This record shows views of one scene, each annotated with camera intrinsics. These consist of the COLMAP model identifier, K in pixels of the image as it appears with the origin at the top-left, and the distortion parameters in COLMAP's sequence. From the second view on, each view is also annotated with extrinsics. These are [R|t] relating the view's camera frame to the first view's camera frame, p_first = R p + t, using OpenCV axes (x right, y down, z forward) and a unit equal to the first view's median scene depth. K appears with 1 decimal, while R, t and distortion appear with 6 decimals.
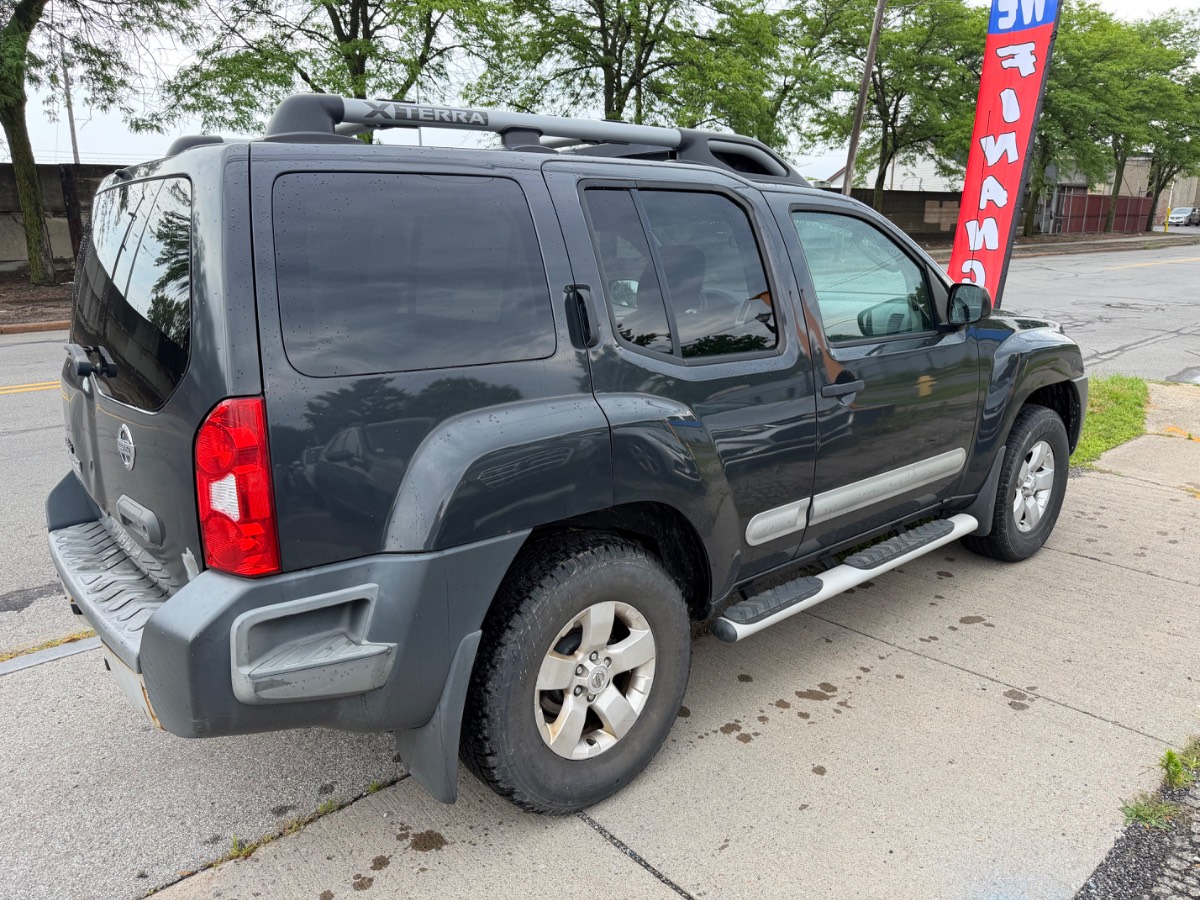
lens RADIAL K [[858.3, 0, 594.6], [0, 858.3, 455.6], [0, 0, 1]] dist [-0.002003, 0.000742]
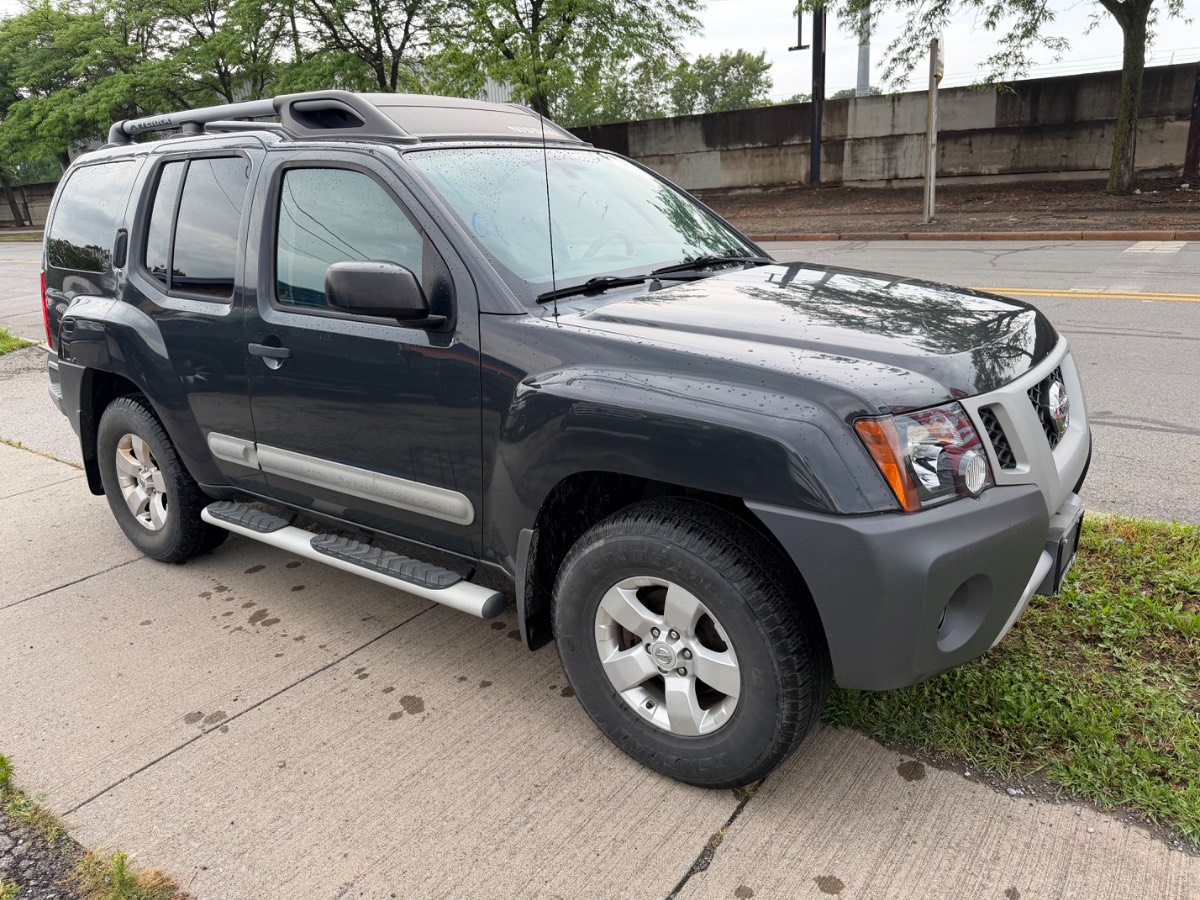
lens RADIAL K [[848.2, 0, 600.0], [0, 848.2, 450.0], [0, 0, 1]] dist [0.004165, -0.001418]
pose [[0.230941, 0.299820, -0.925621, 1.194333], [-0.198841, 0.945803, 0.256747, -0.270724], [0.952433, 0.124758, 0.278041, 0.987039]]
